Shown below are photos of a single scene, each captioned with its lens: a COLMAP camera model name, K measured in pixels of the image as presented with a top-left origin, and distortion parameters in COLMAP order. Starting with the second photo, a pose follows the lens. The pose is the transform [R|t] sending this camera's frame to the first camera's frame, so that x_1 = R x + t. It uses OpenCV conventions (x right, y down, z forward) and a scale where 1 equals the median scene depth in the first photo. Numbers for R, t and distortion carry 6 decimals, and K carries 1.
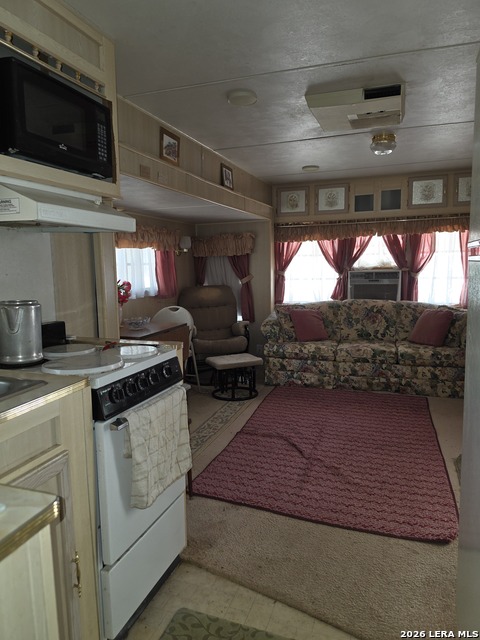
lens RADIAL K [[459.9, 0, 235.0], [0, 459.9, 320.1], [0, 0, 1]] dist [0.085007, -0.085703]
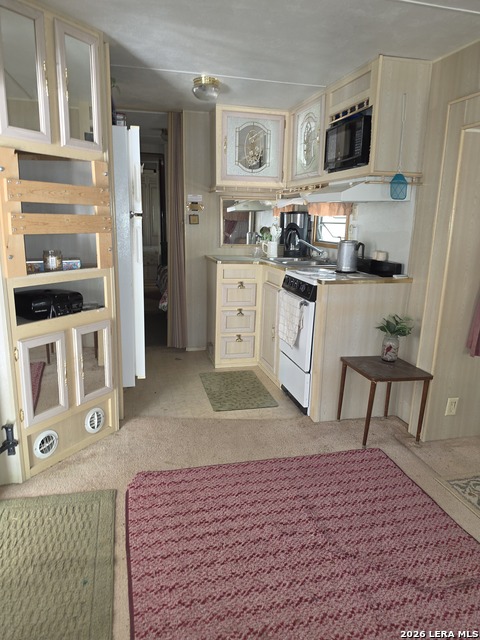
lens RADIAL K [[459.9, 0, 241.3], [0, 459.9, 320.7], [0, 0, 1]] dist [0.085007, -0.085703]
pose [[-0.833378, 0.122321, -0.538997, 0.368231], [-0.081059, 0.937609, 0.338112, -0.122105], [0.546727, 0.325465, -0.771468, 0.850773]]
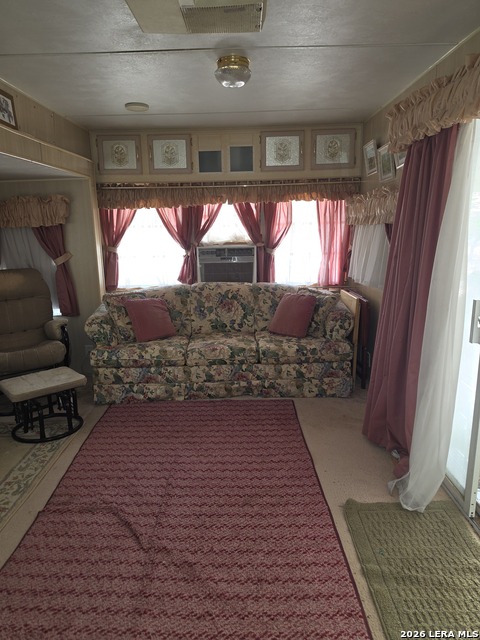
lens RADIAL K [[459.9, 0, 238.2], [0, 459.9, 325.8], [0, 0, 1]] dist [0.085007, -0.085703]
pose [[0.947478, -0.069003, 0.312288, 0.060510], [0.042237, 0.994892, 0.091685, -0.046110], [-0.317019, -0.073679, 0.945553, 0.231415]]
